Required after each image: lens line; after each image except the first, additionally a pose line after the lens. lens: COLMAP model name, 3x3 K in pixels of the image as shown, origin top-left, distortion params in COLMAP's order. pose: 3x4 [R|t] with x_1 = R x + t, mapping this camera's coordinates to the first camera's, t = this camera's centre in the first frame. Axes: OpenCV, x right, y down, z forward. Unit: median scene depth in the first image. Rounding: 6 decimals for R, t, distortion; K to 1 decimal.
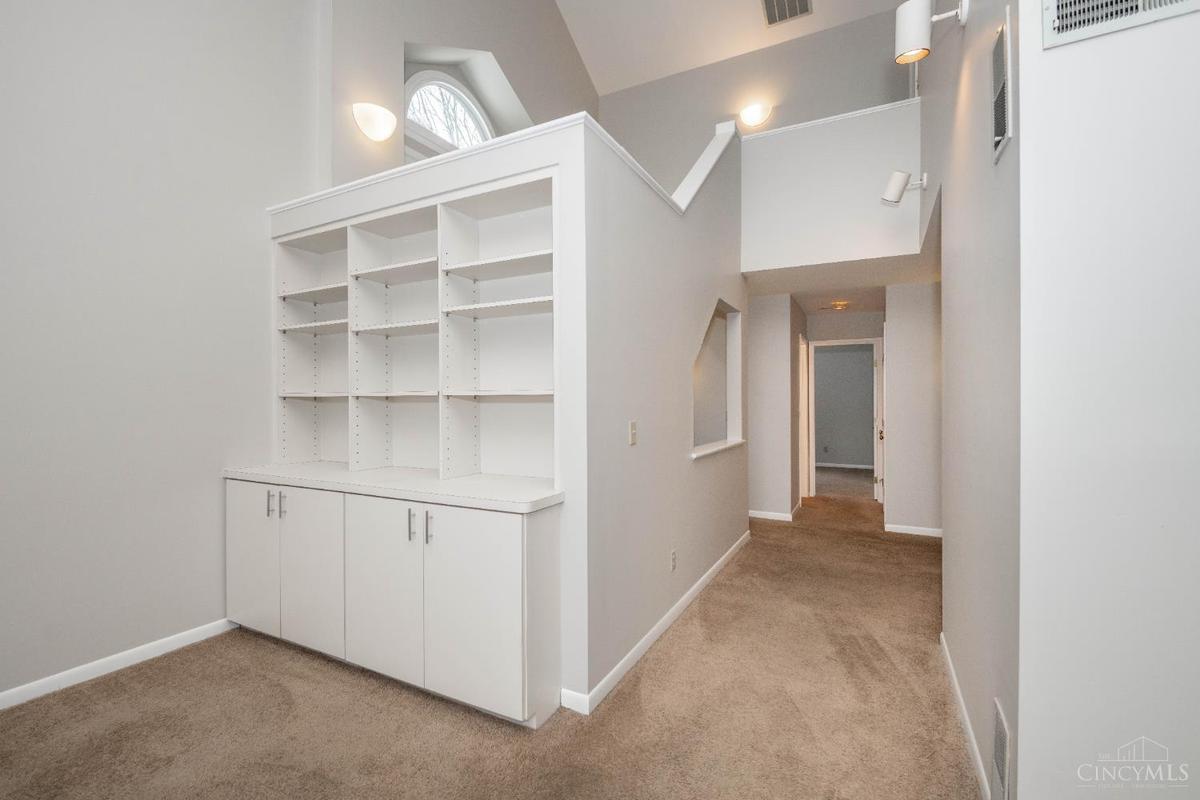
lens RADIAL K [[530.8, 0, 599.3], [0, 530.8, 397.2], [0, 0, 1]] dist [-0.002741, -0.000055]
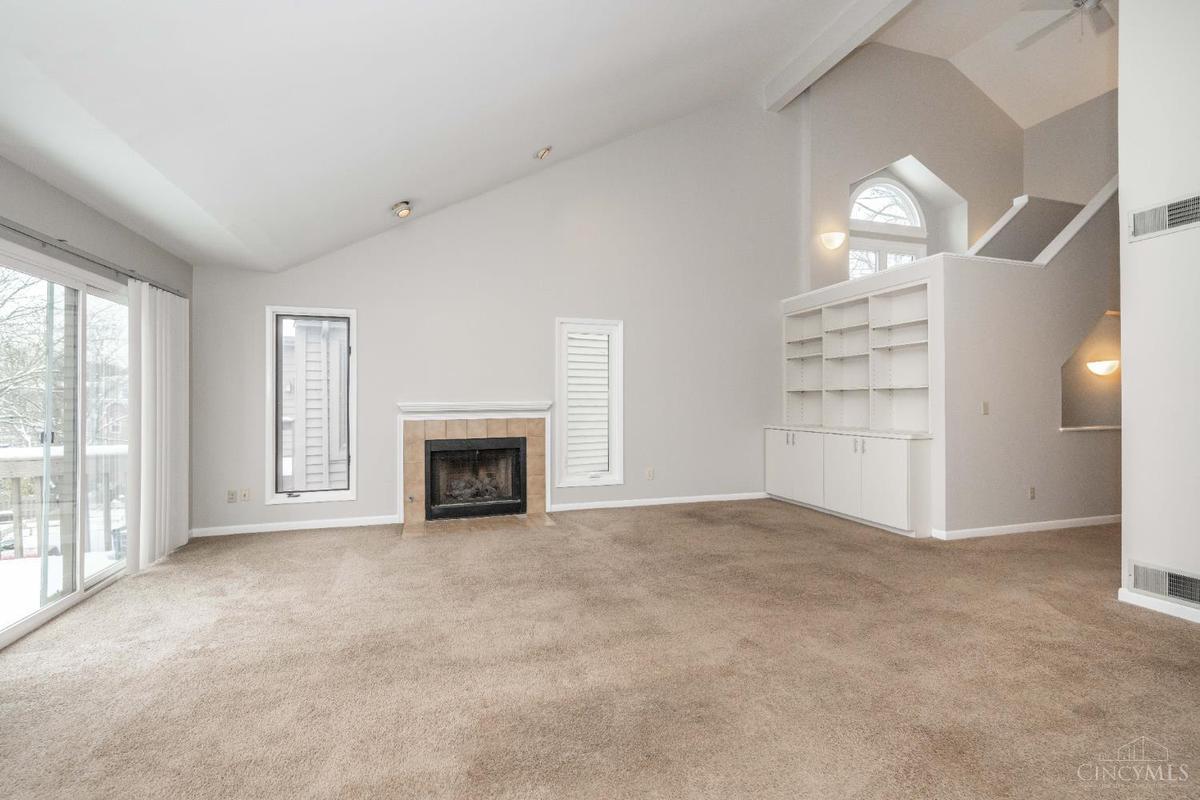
lens RADIAL K [[530.8, 0, 600.2], [0, 530.8, 399.1], [0, 0, 1]] dist [-0.002741, -0.000055]
pose [[0.719479, 0.003292, -0.694506, 0.345836], [-0.008922, 0.999950, -0.004502, 0.050734], [0.694457, 0.009435, 0.719473, -1.110649]]
